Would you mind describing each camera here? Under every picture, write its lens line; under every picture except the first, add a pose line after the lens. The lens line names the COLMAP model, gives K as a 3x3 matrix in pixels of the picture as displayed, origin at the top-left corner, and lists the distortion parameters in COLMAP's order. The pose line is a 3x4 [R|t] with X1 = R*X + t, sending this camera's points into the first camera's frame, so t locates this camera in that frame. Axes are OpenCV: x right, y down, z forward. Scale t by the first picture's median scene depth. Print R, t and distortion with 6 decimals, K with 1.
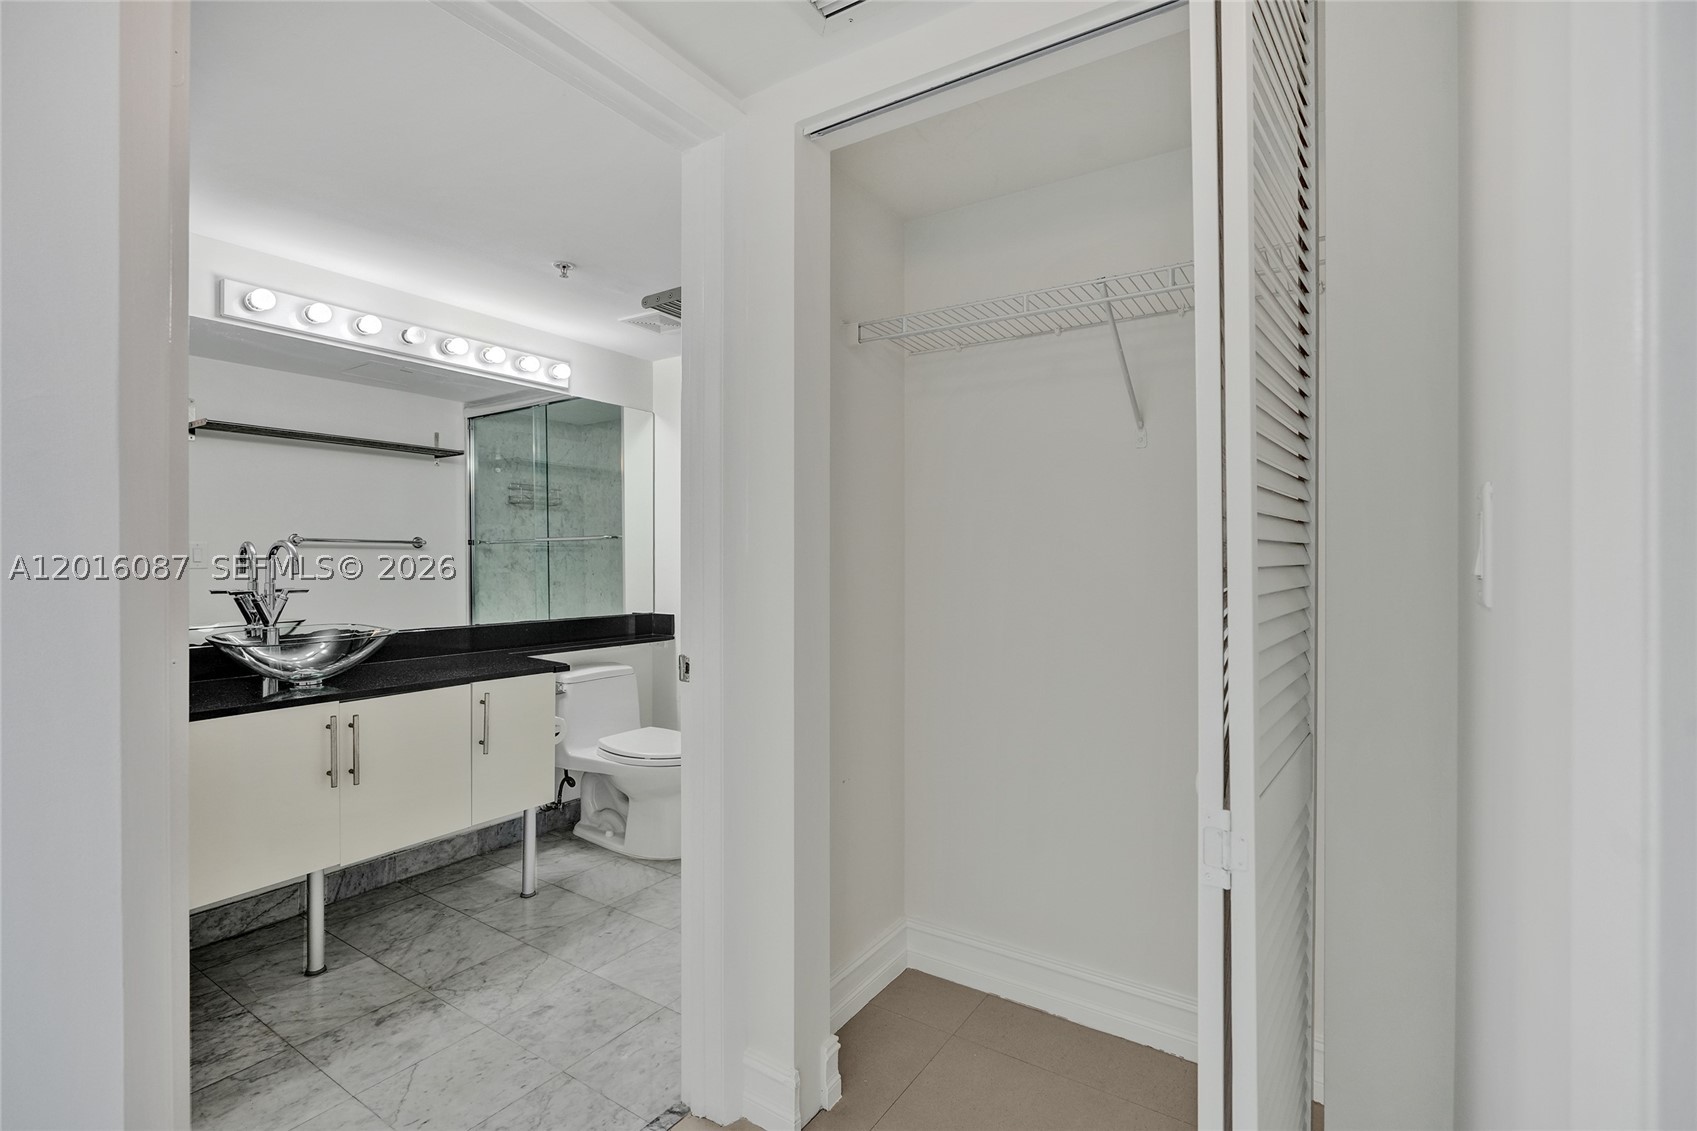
lens RADIAL K [[762.3, 0, 846.9], [0, 762.3, 558.4], [0, 0, 1]] dist [-0.008323, -0.000217]
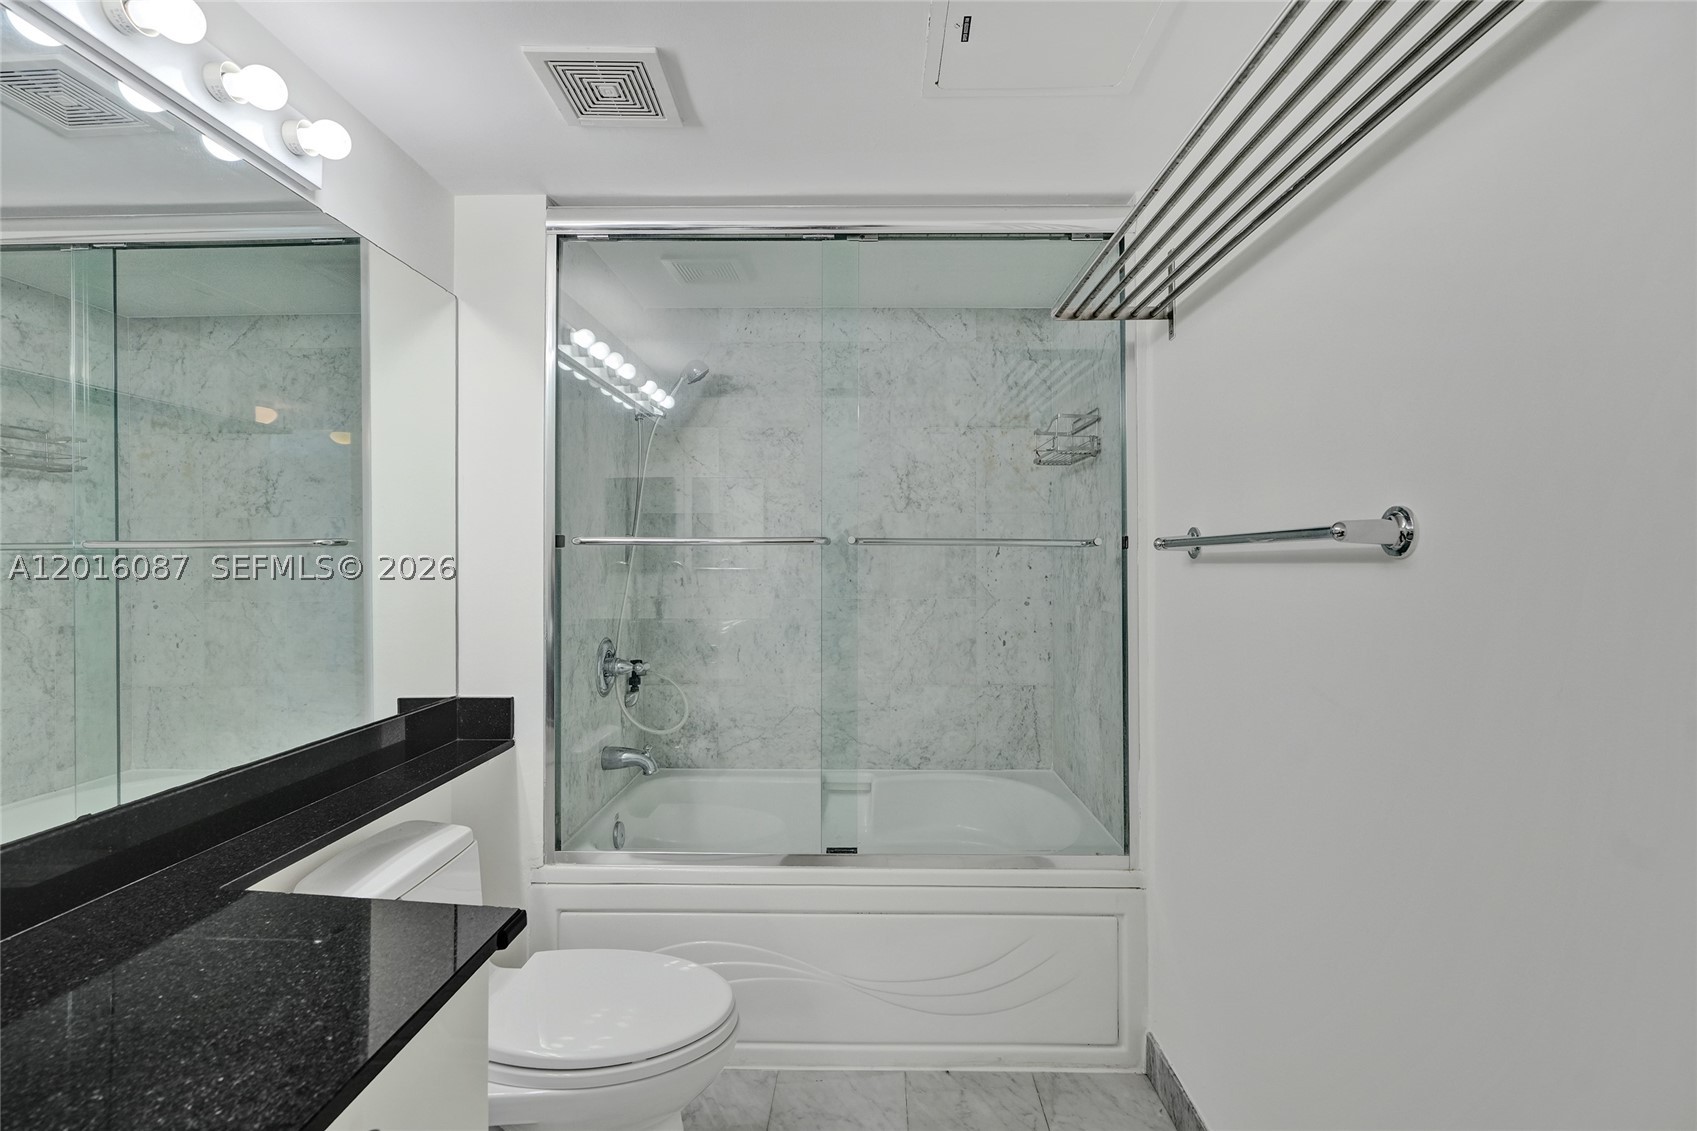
lens RADIAL K [[777.1, 0, 857.5], [0, 777.1, 549.0], [0, 0, 1]] dist [-0.007681, 0.000185]
pose [[0.844889, 0.003367, 0.534930, -0.374042], [0.002343, 0.999947, -0.009994, -0.022985], [-0.534936, 0.009697, 0.844837, 0.528355]]
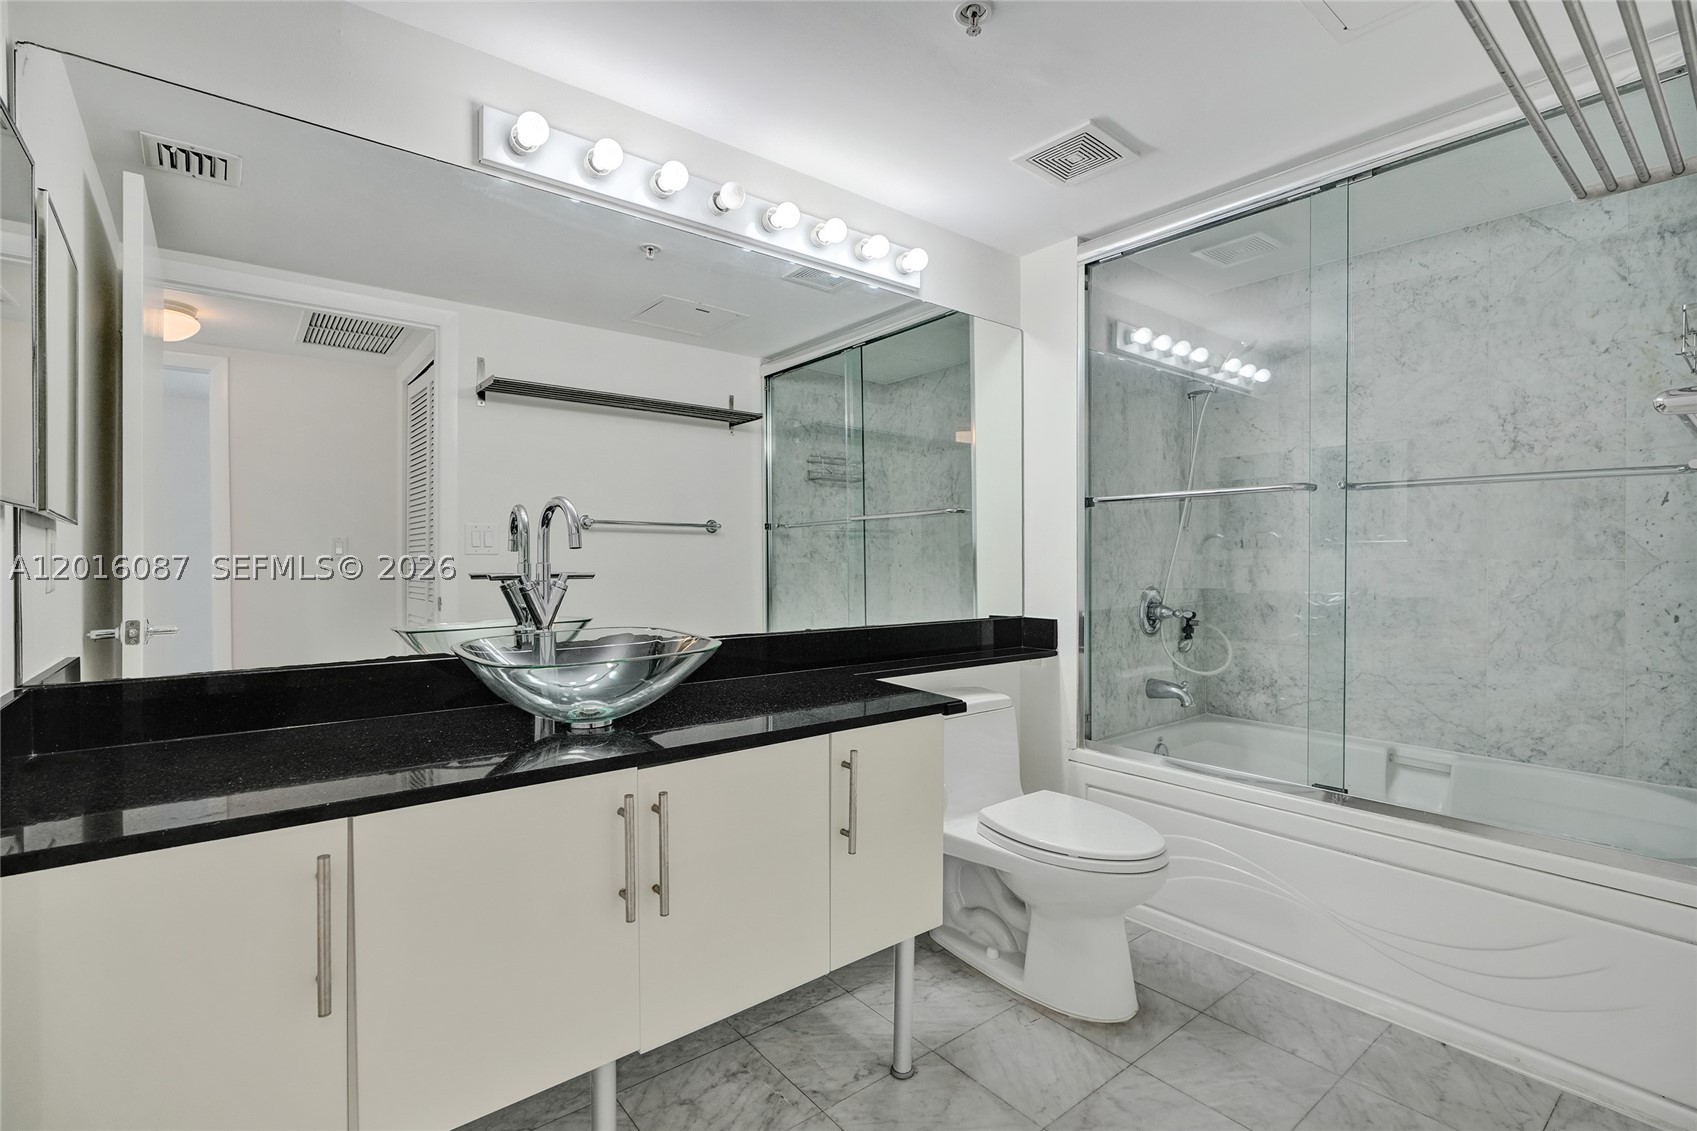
lens RADIAL K [[776.4, 0, 849.1], [0, 776.4, 559.4], [0, 0, 1]] dist [-0.008609, 0.000080]
pose [[0.951850, -0.002608, -0.306552, -0.231200], [0.003153, 0.999994, 0.001283, 0.022252], [0.306547, -0.002188, 0.951853, 0.337750]]
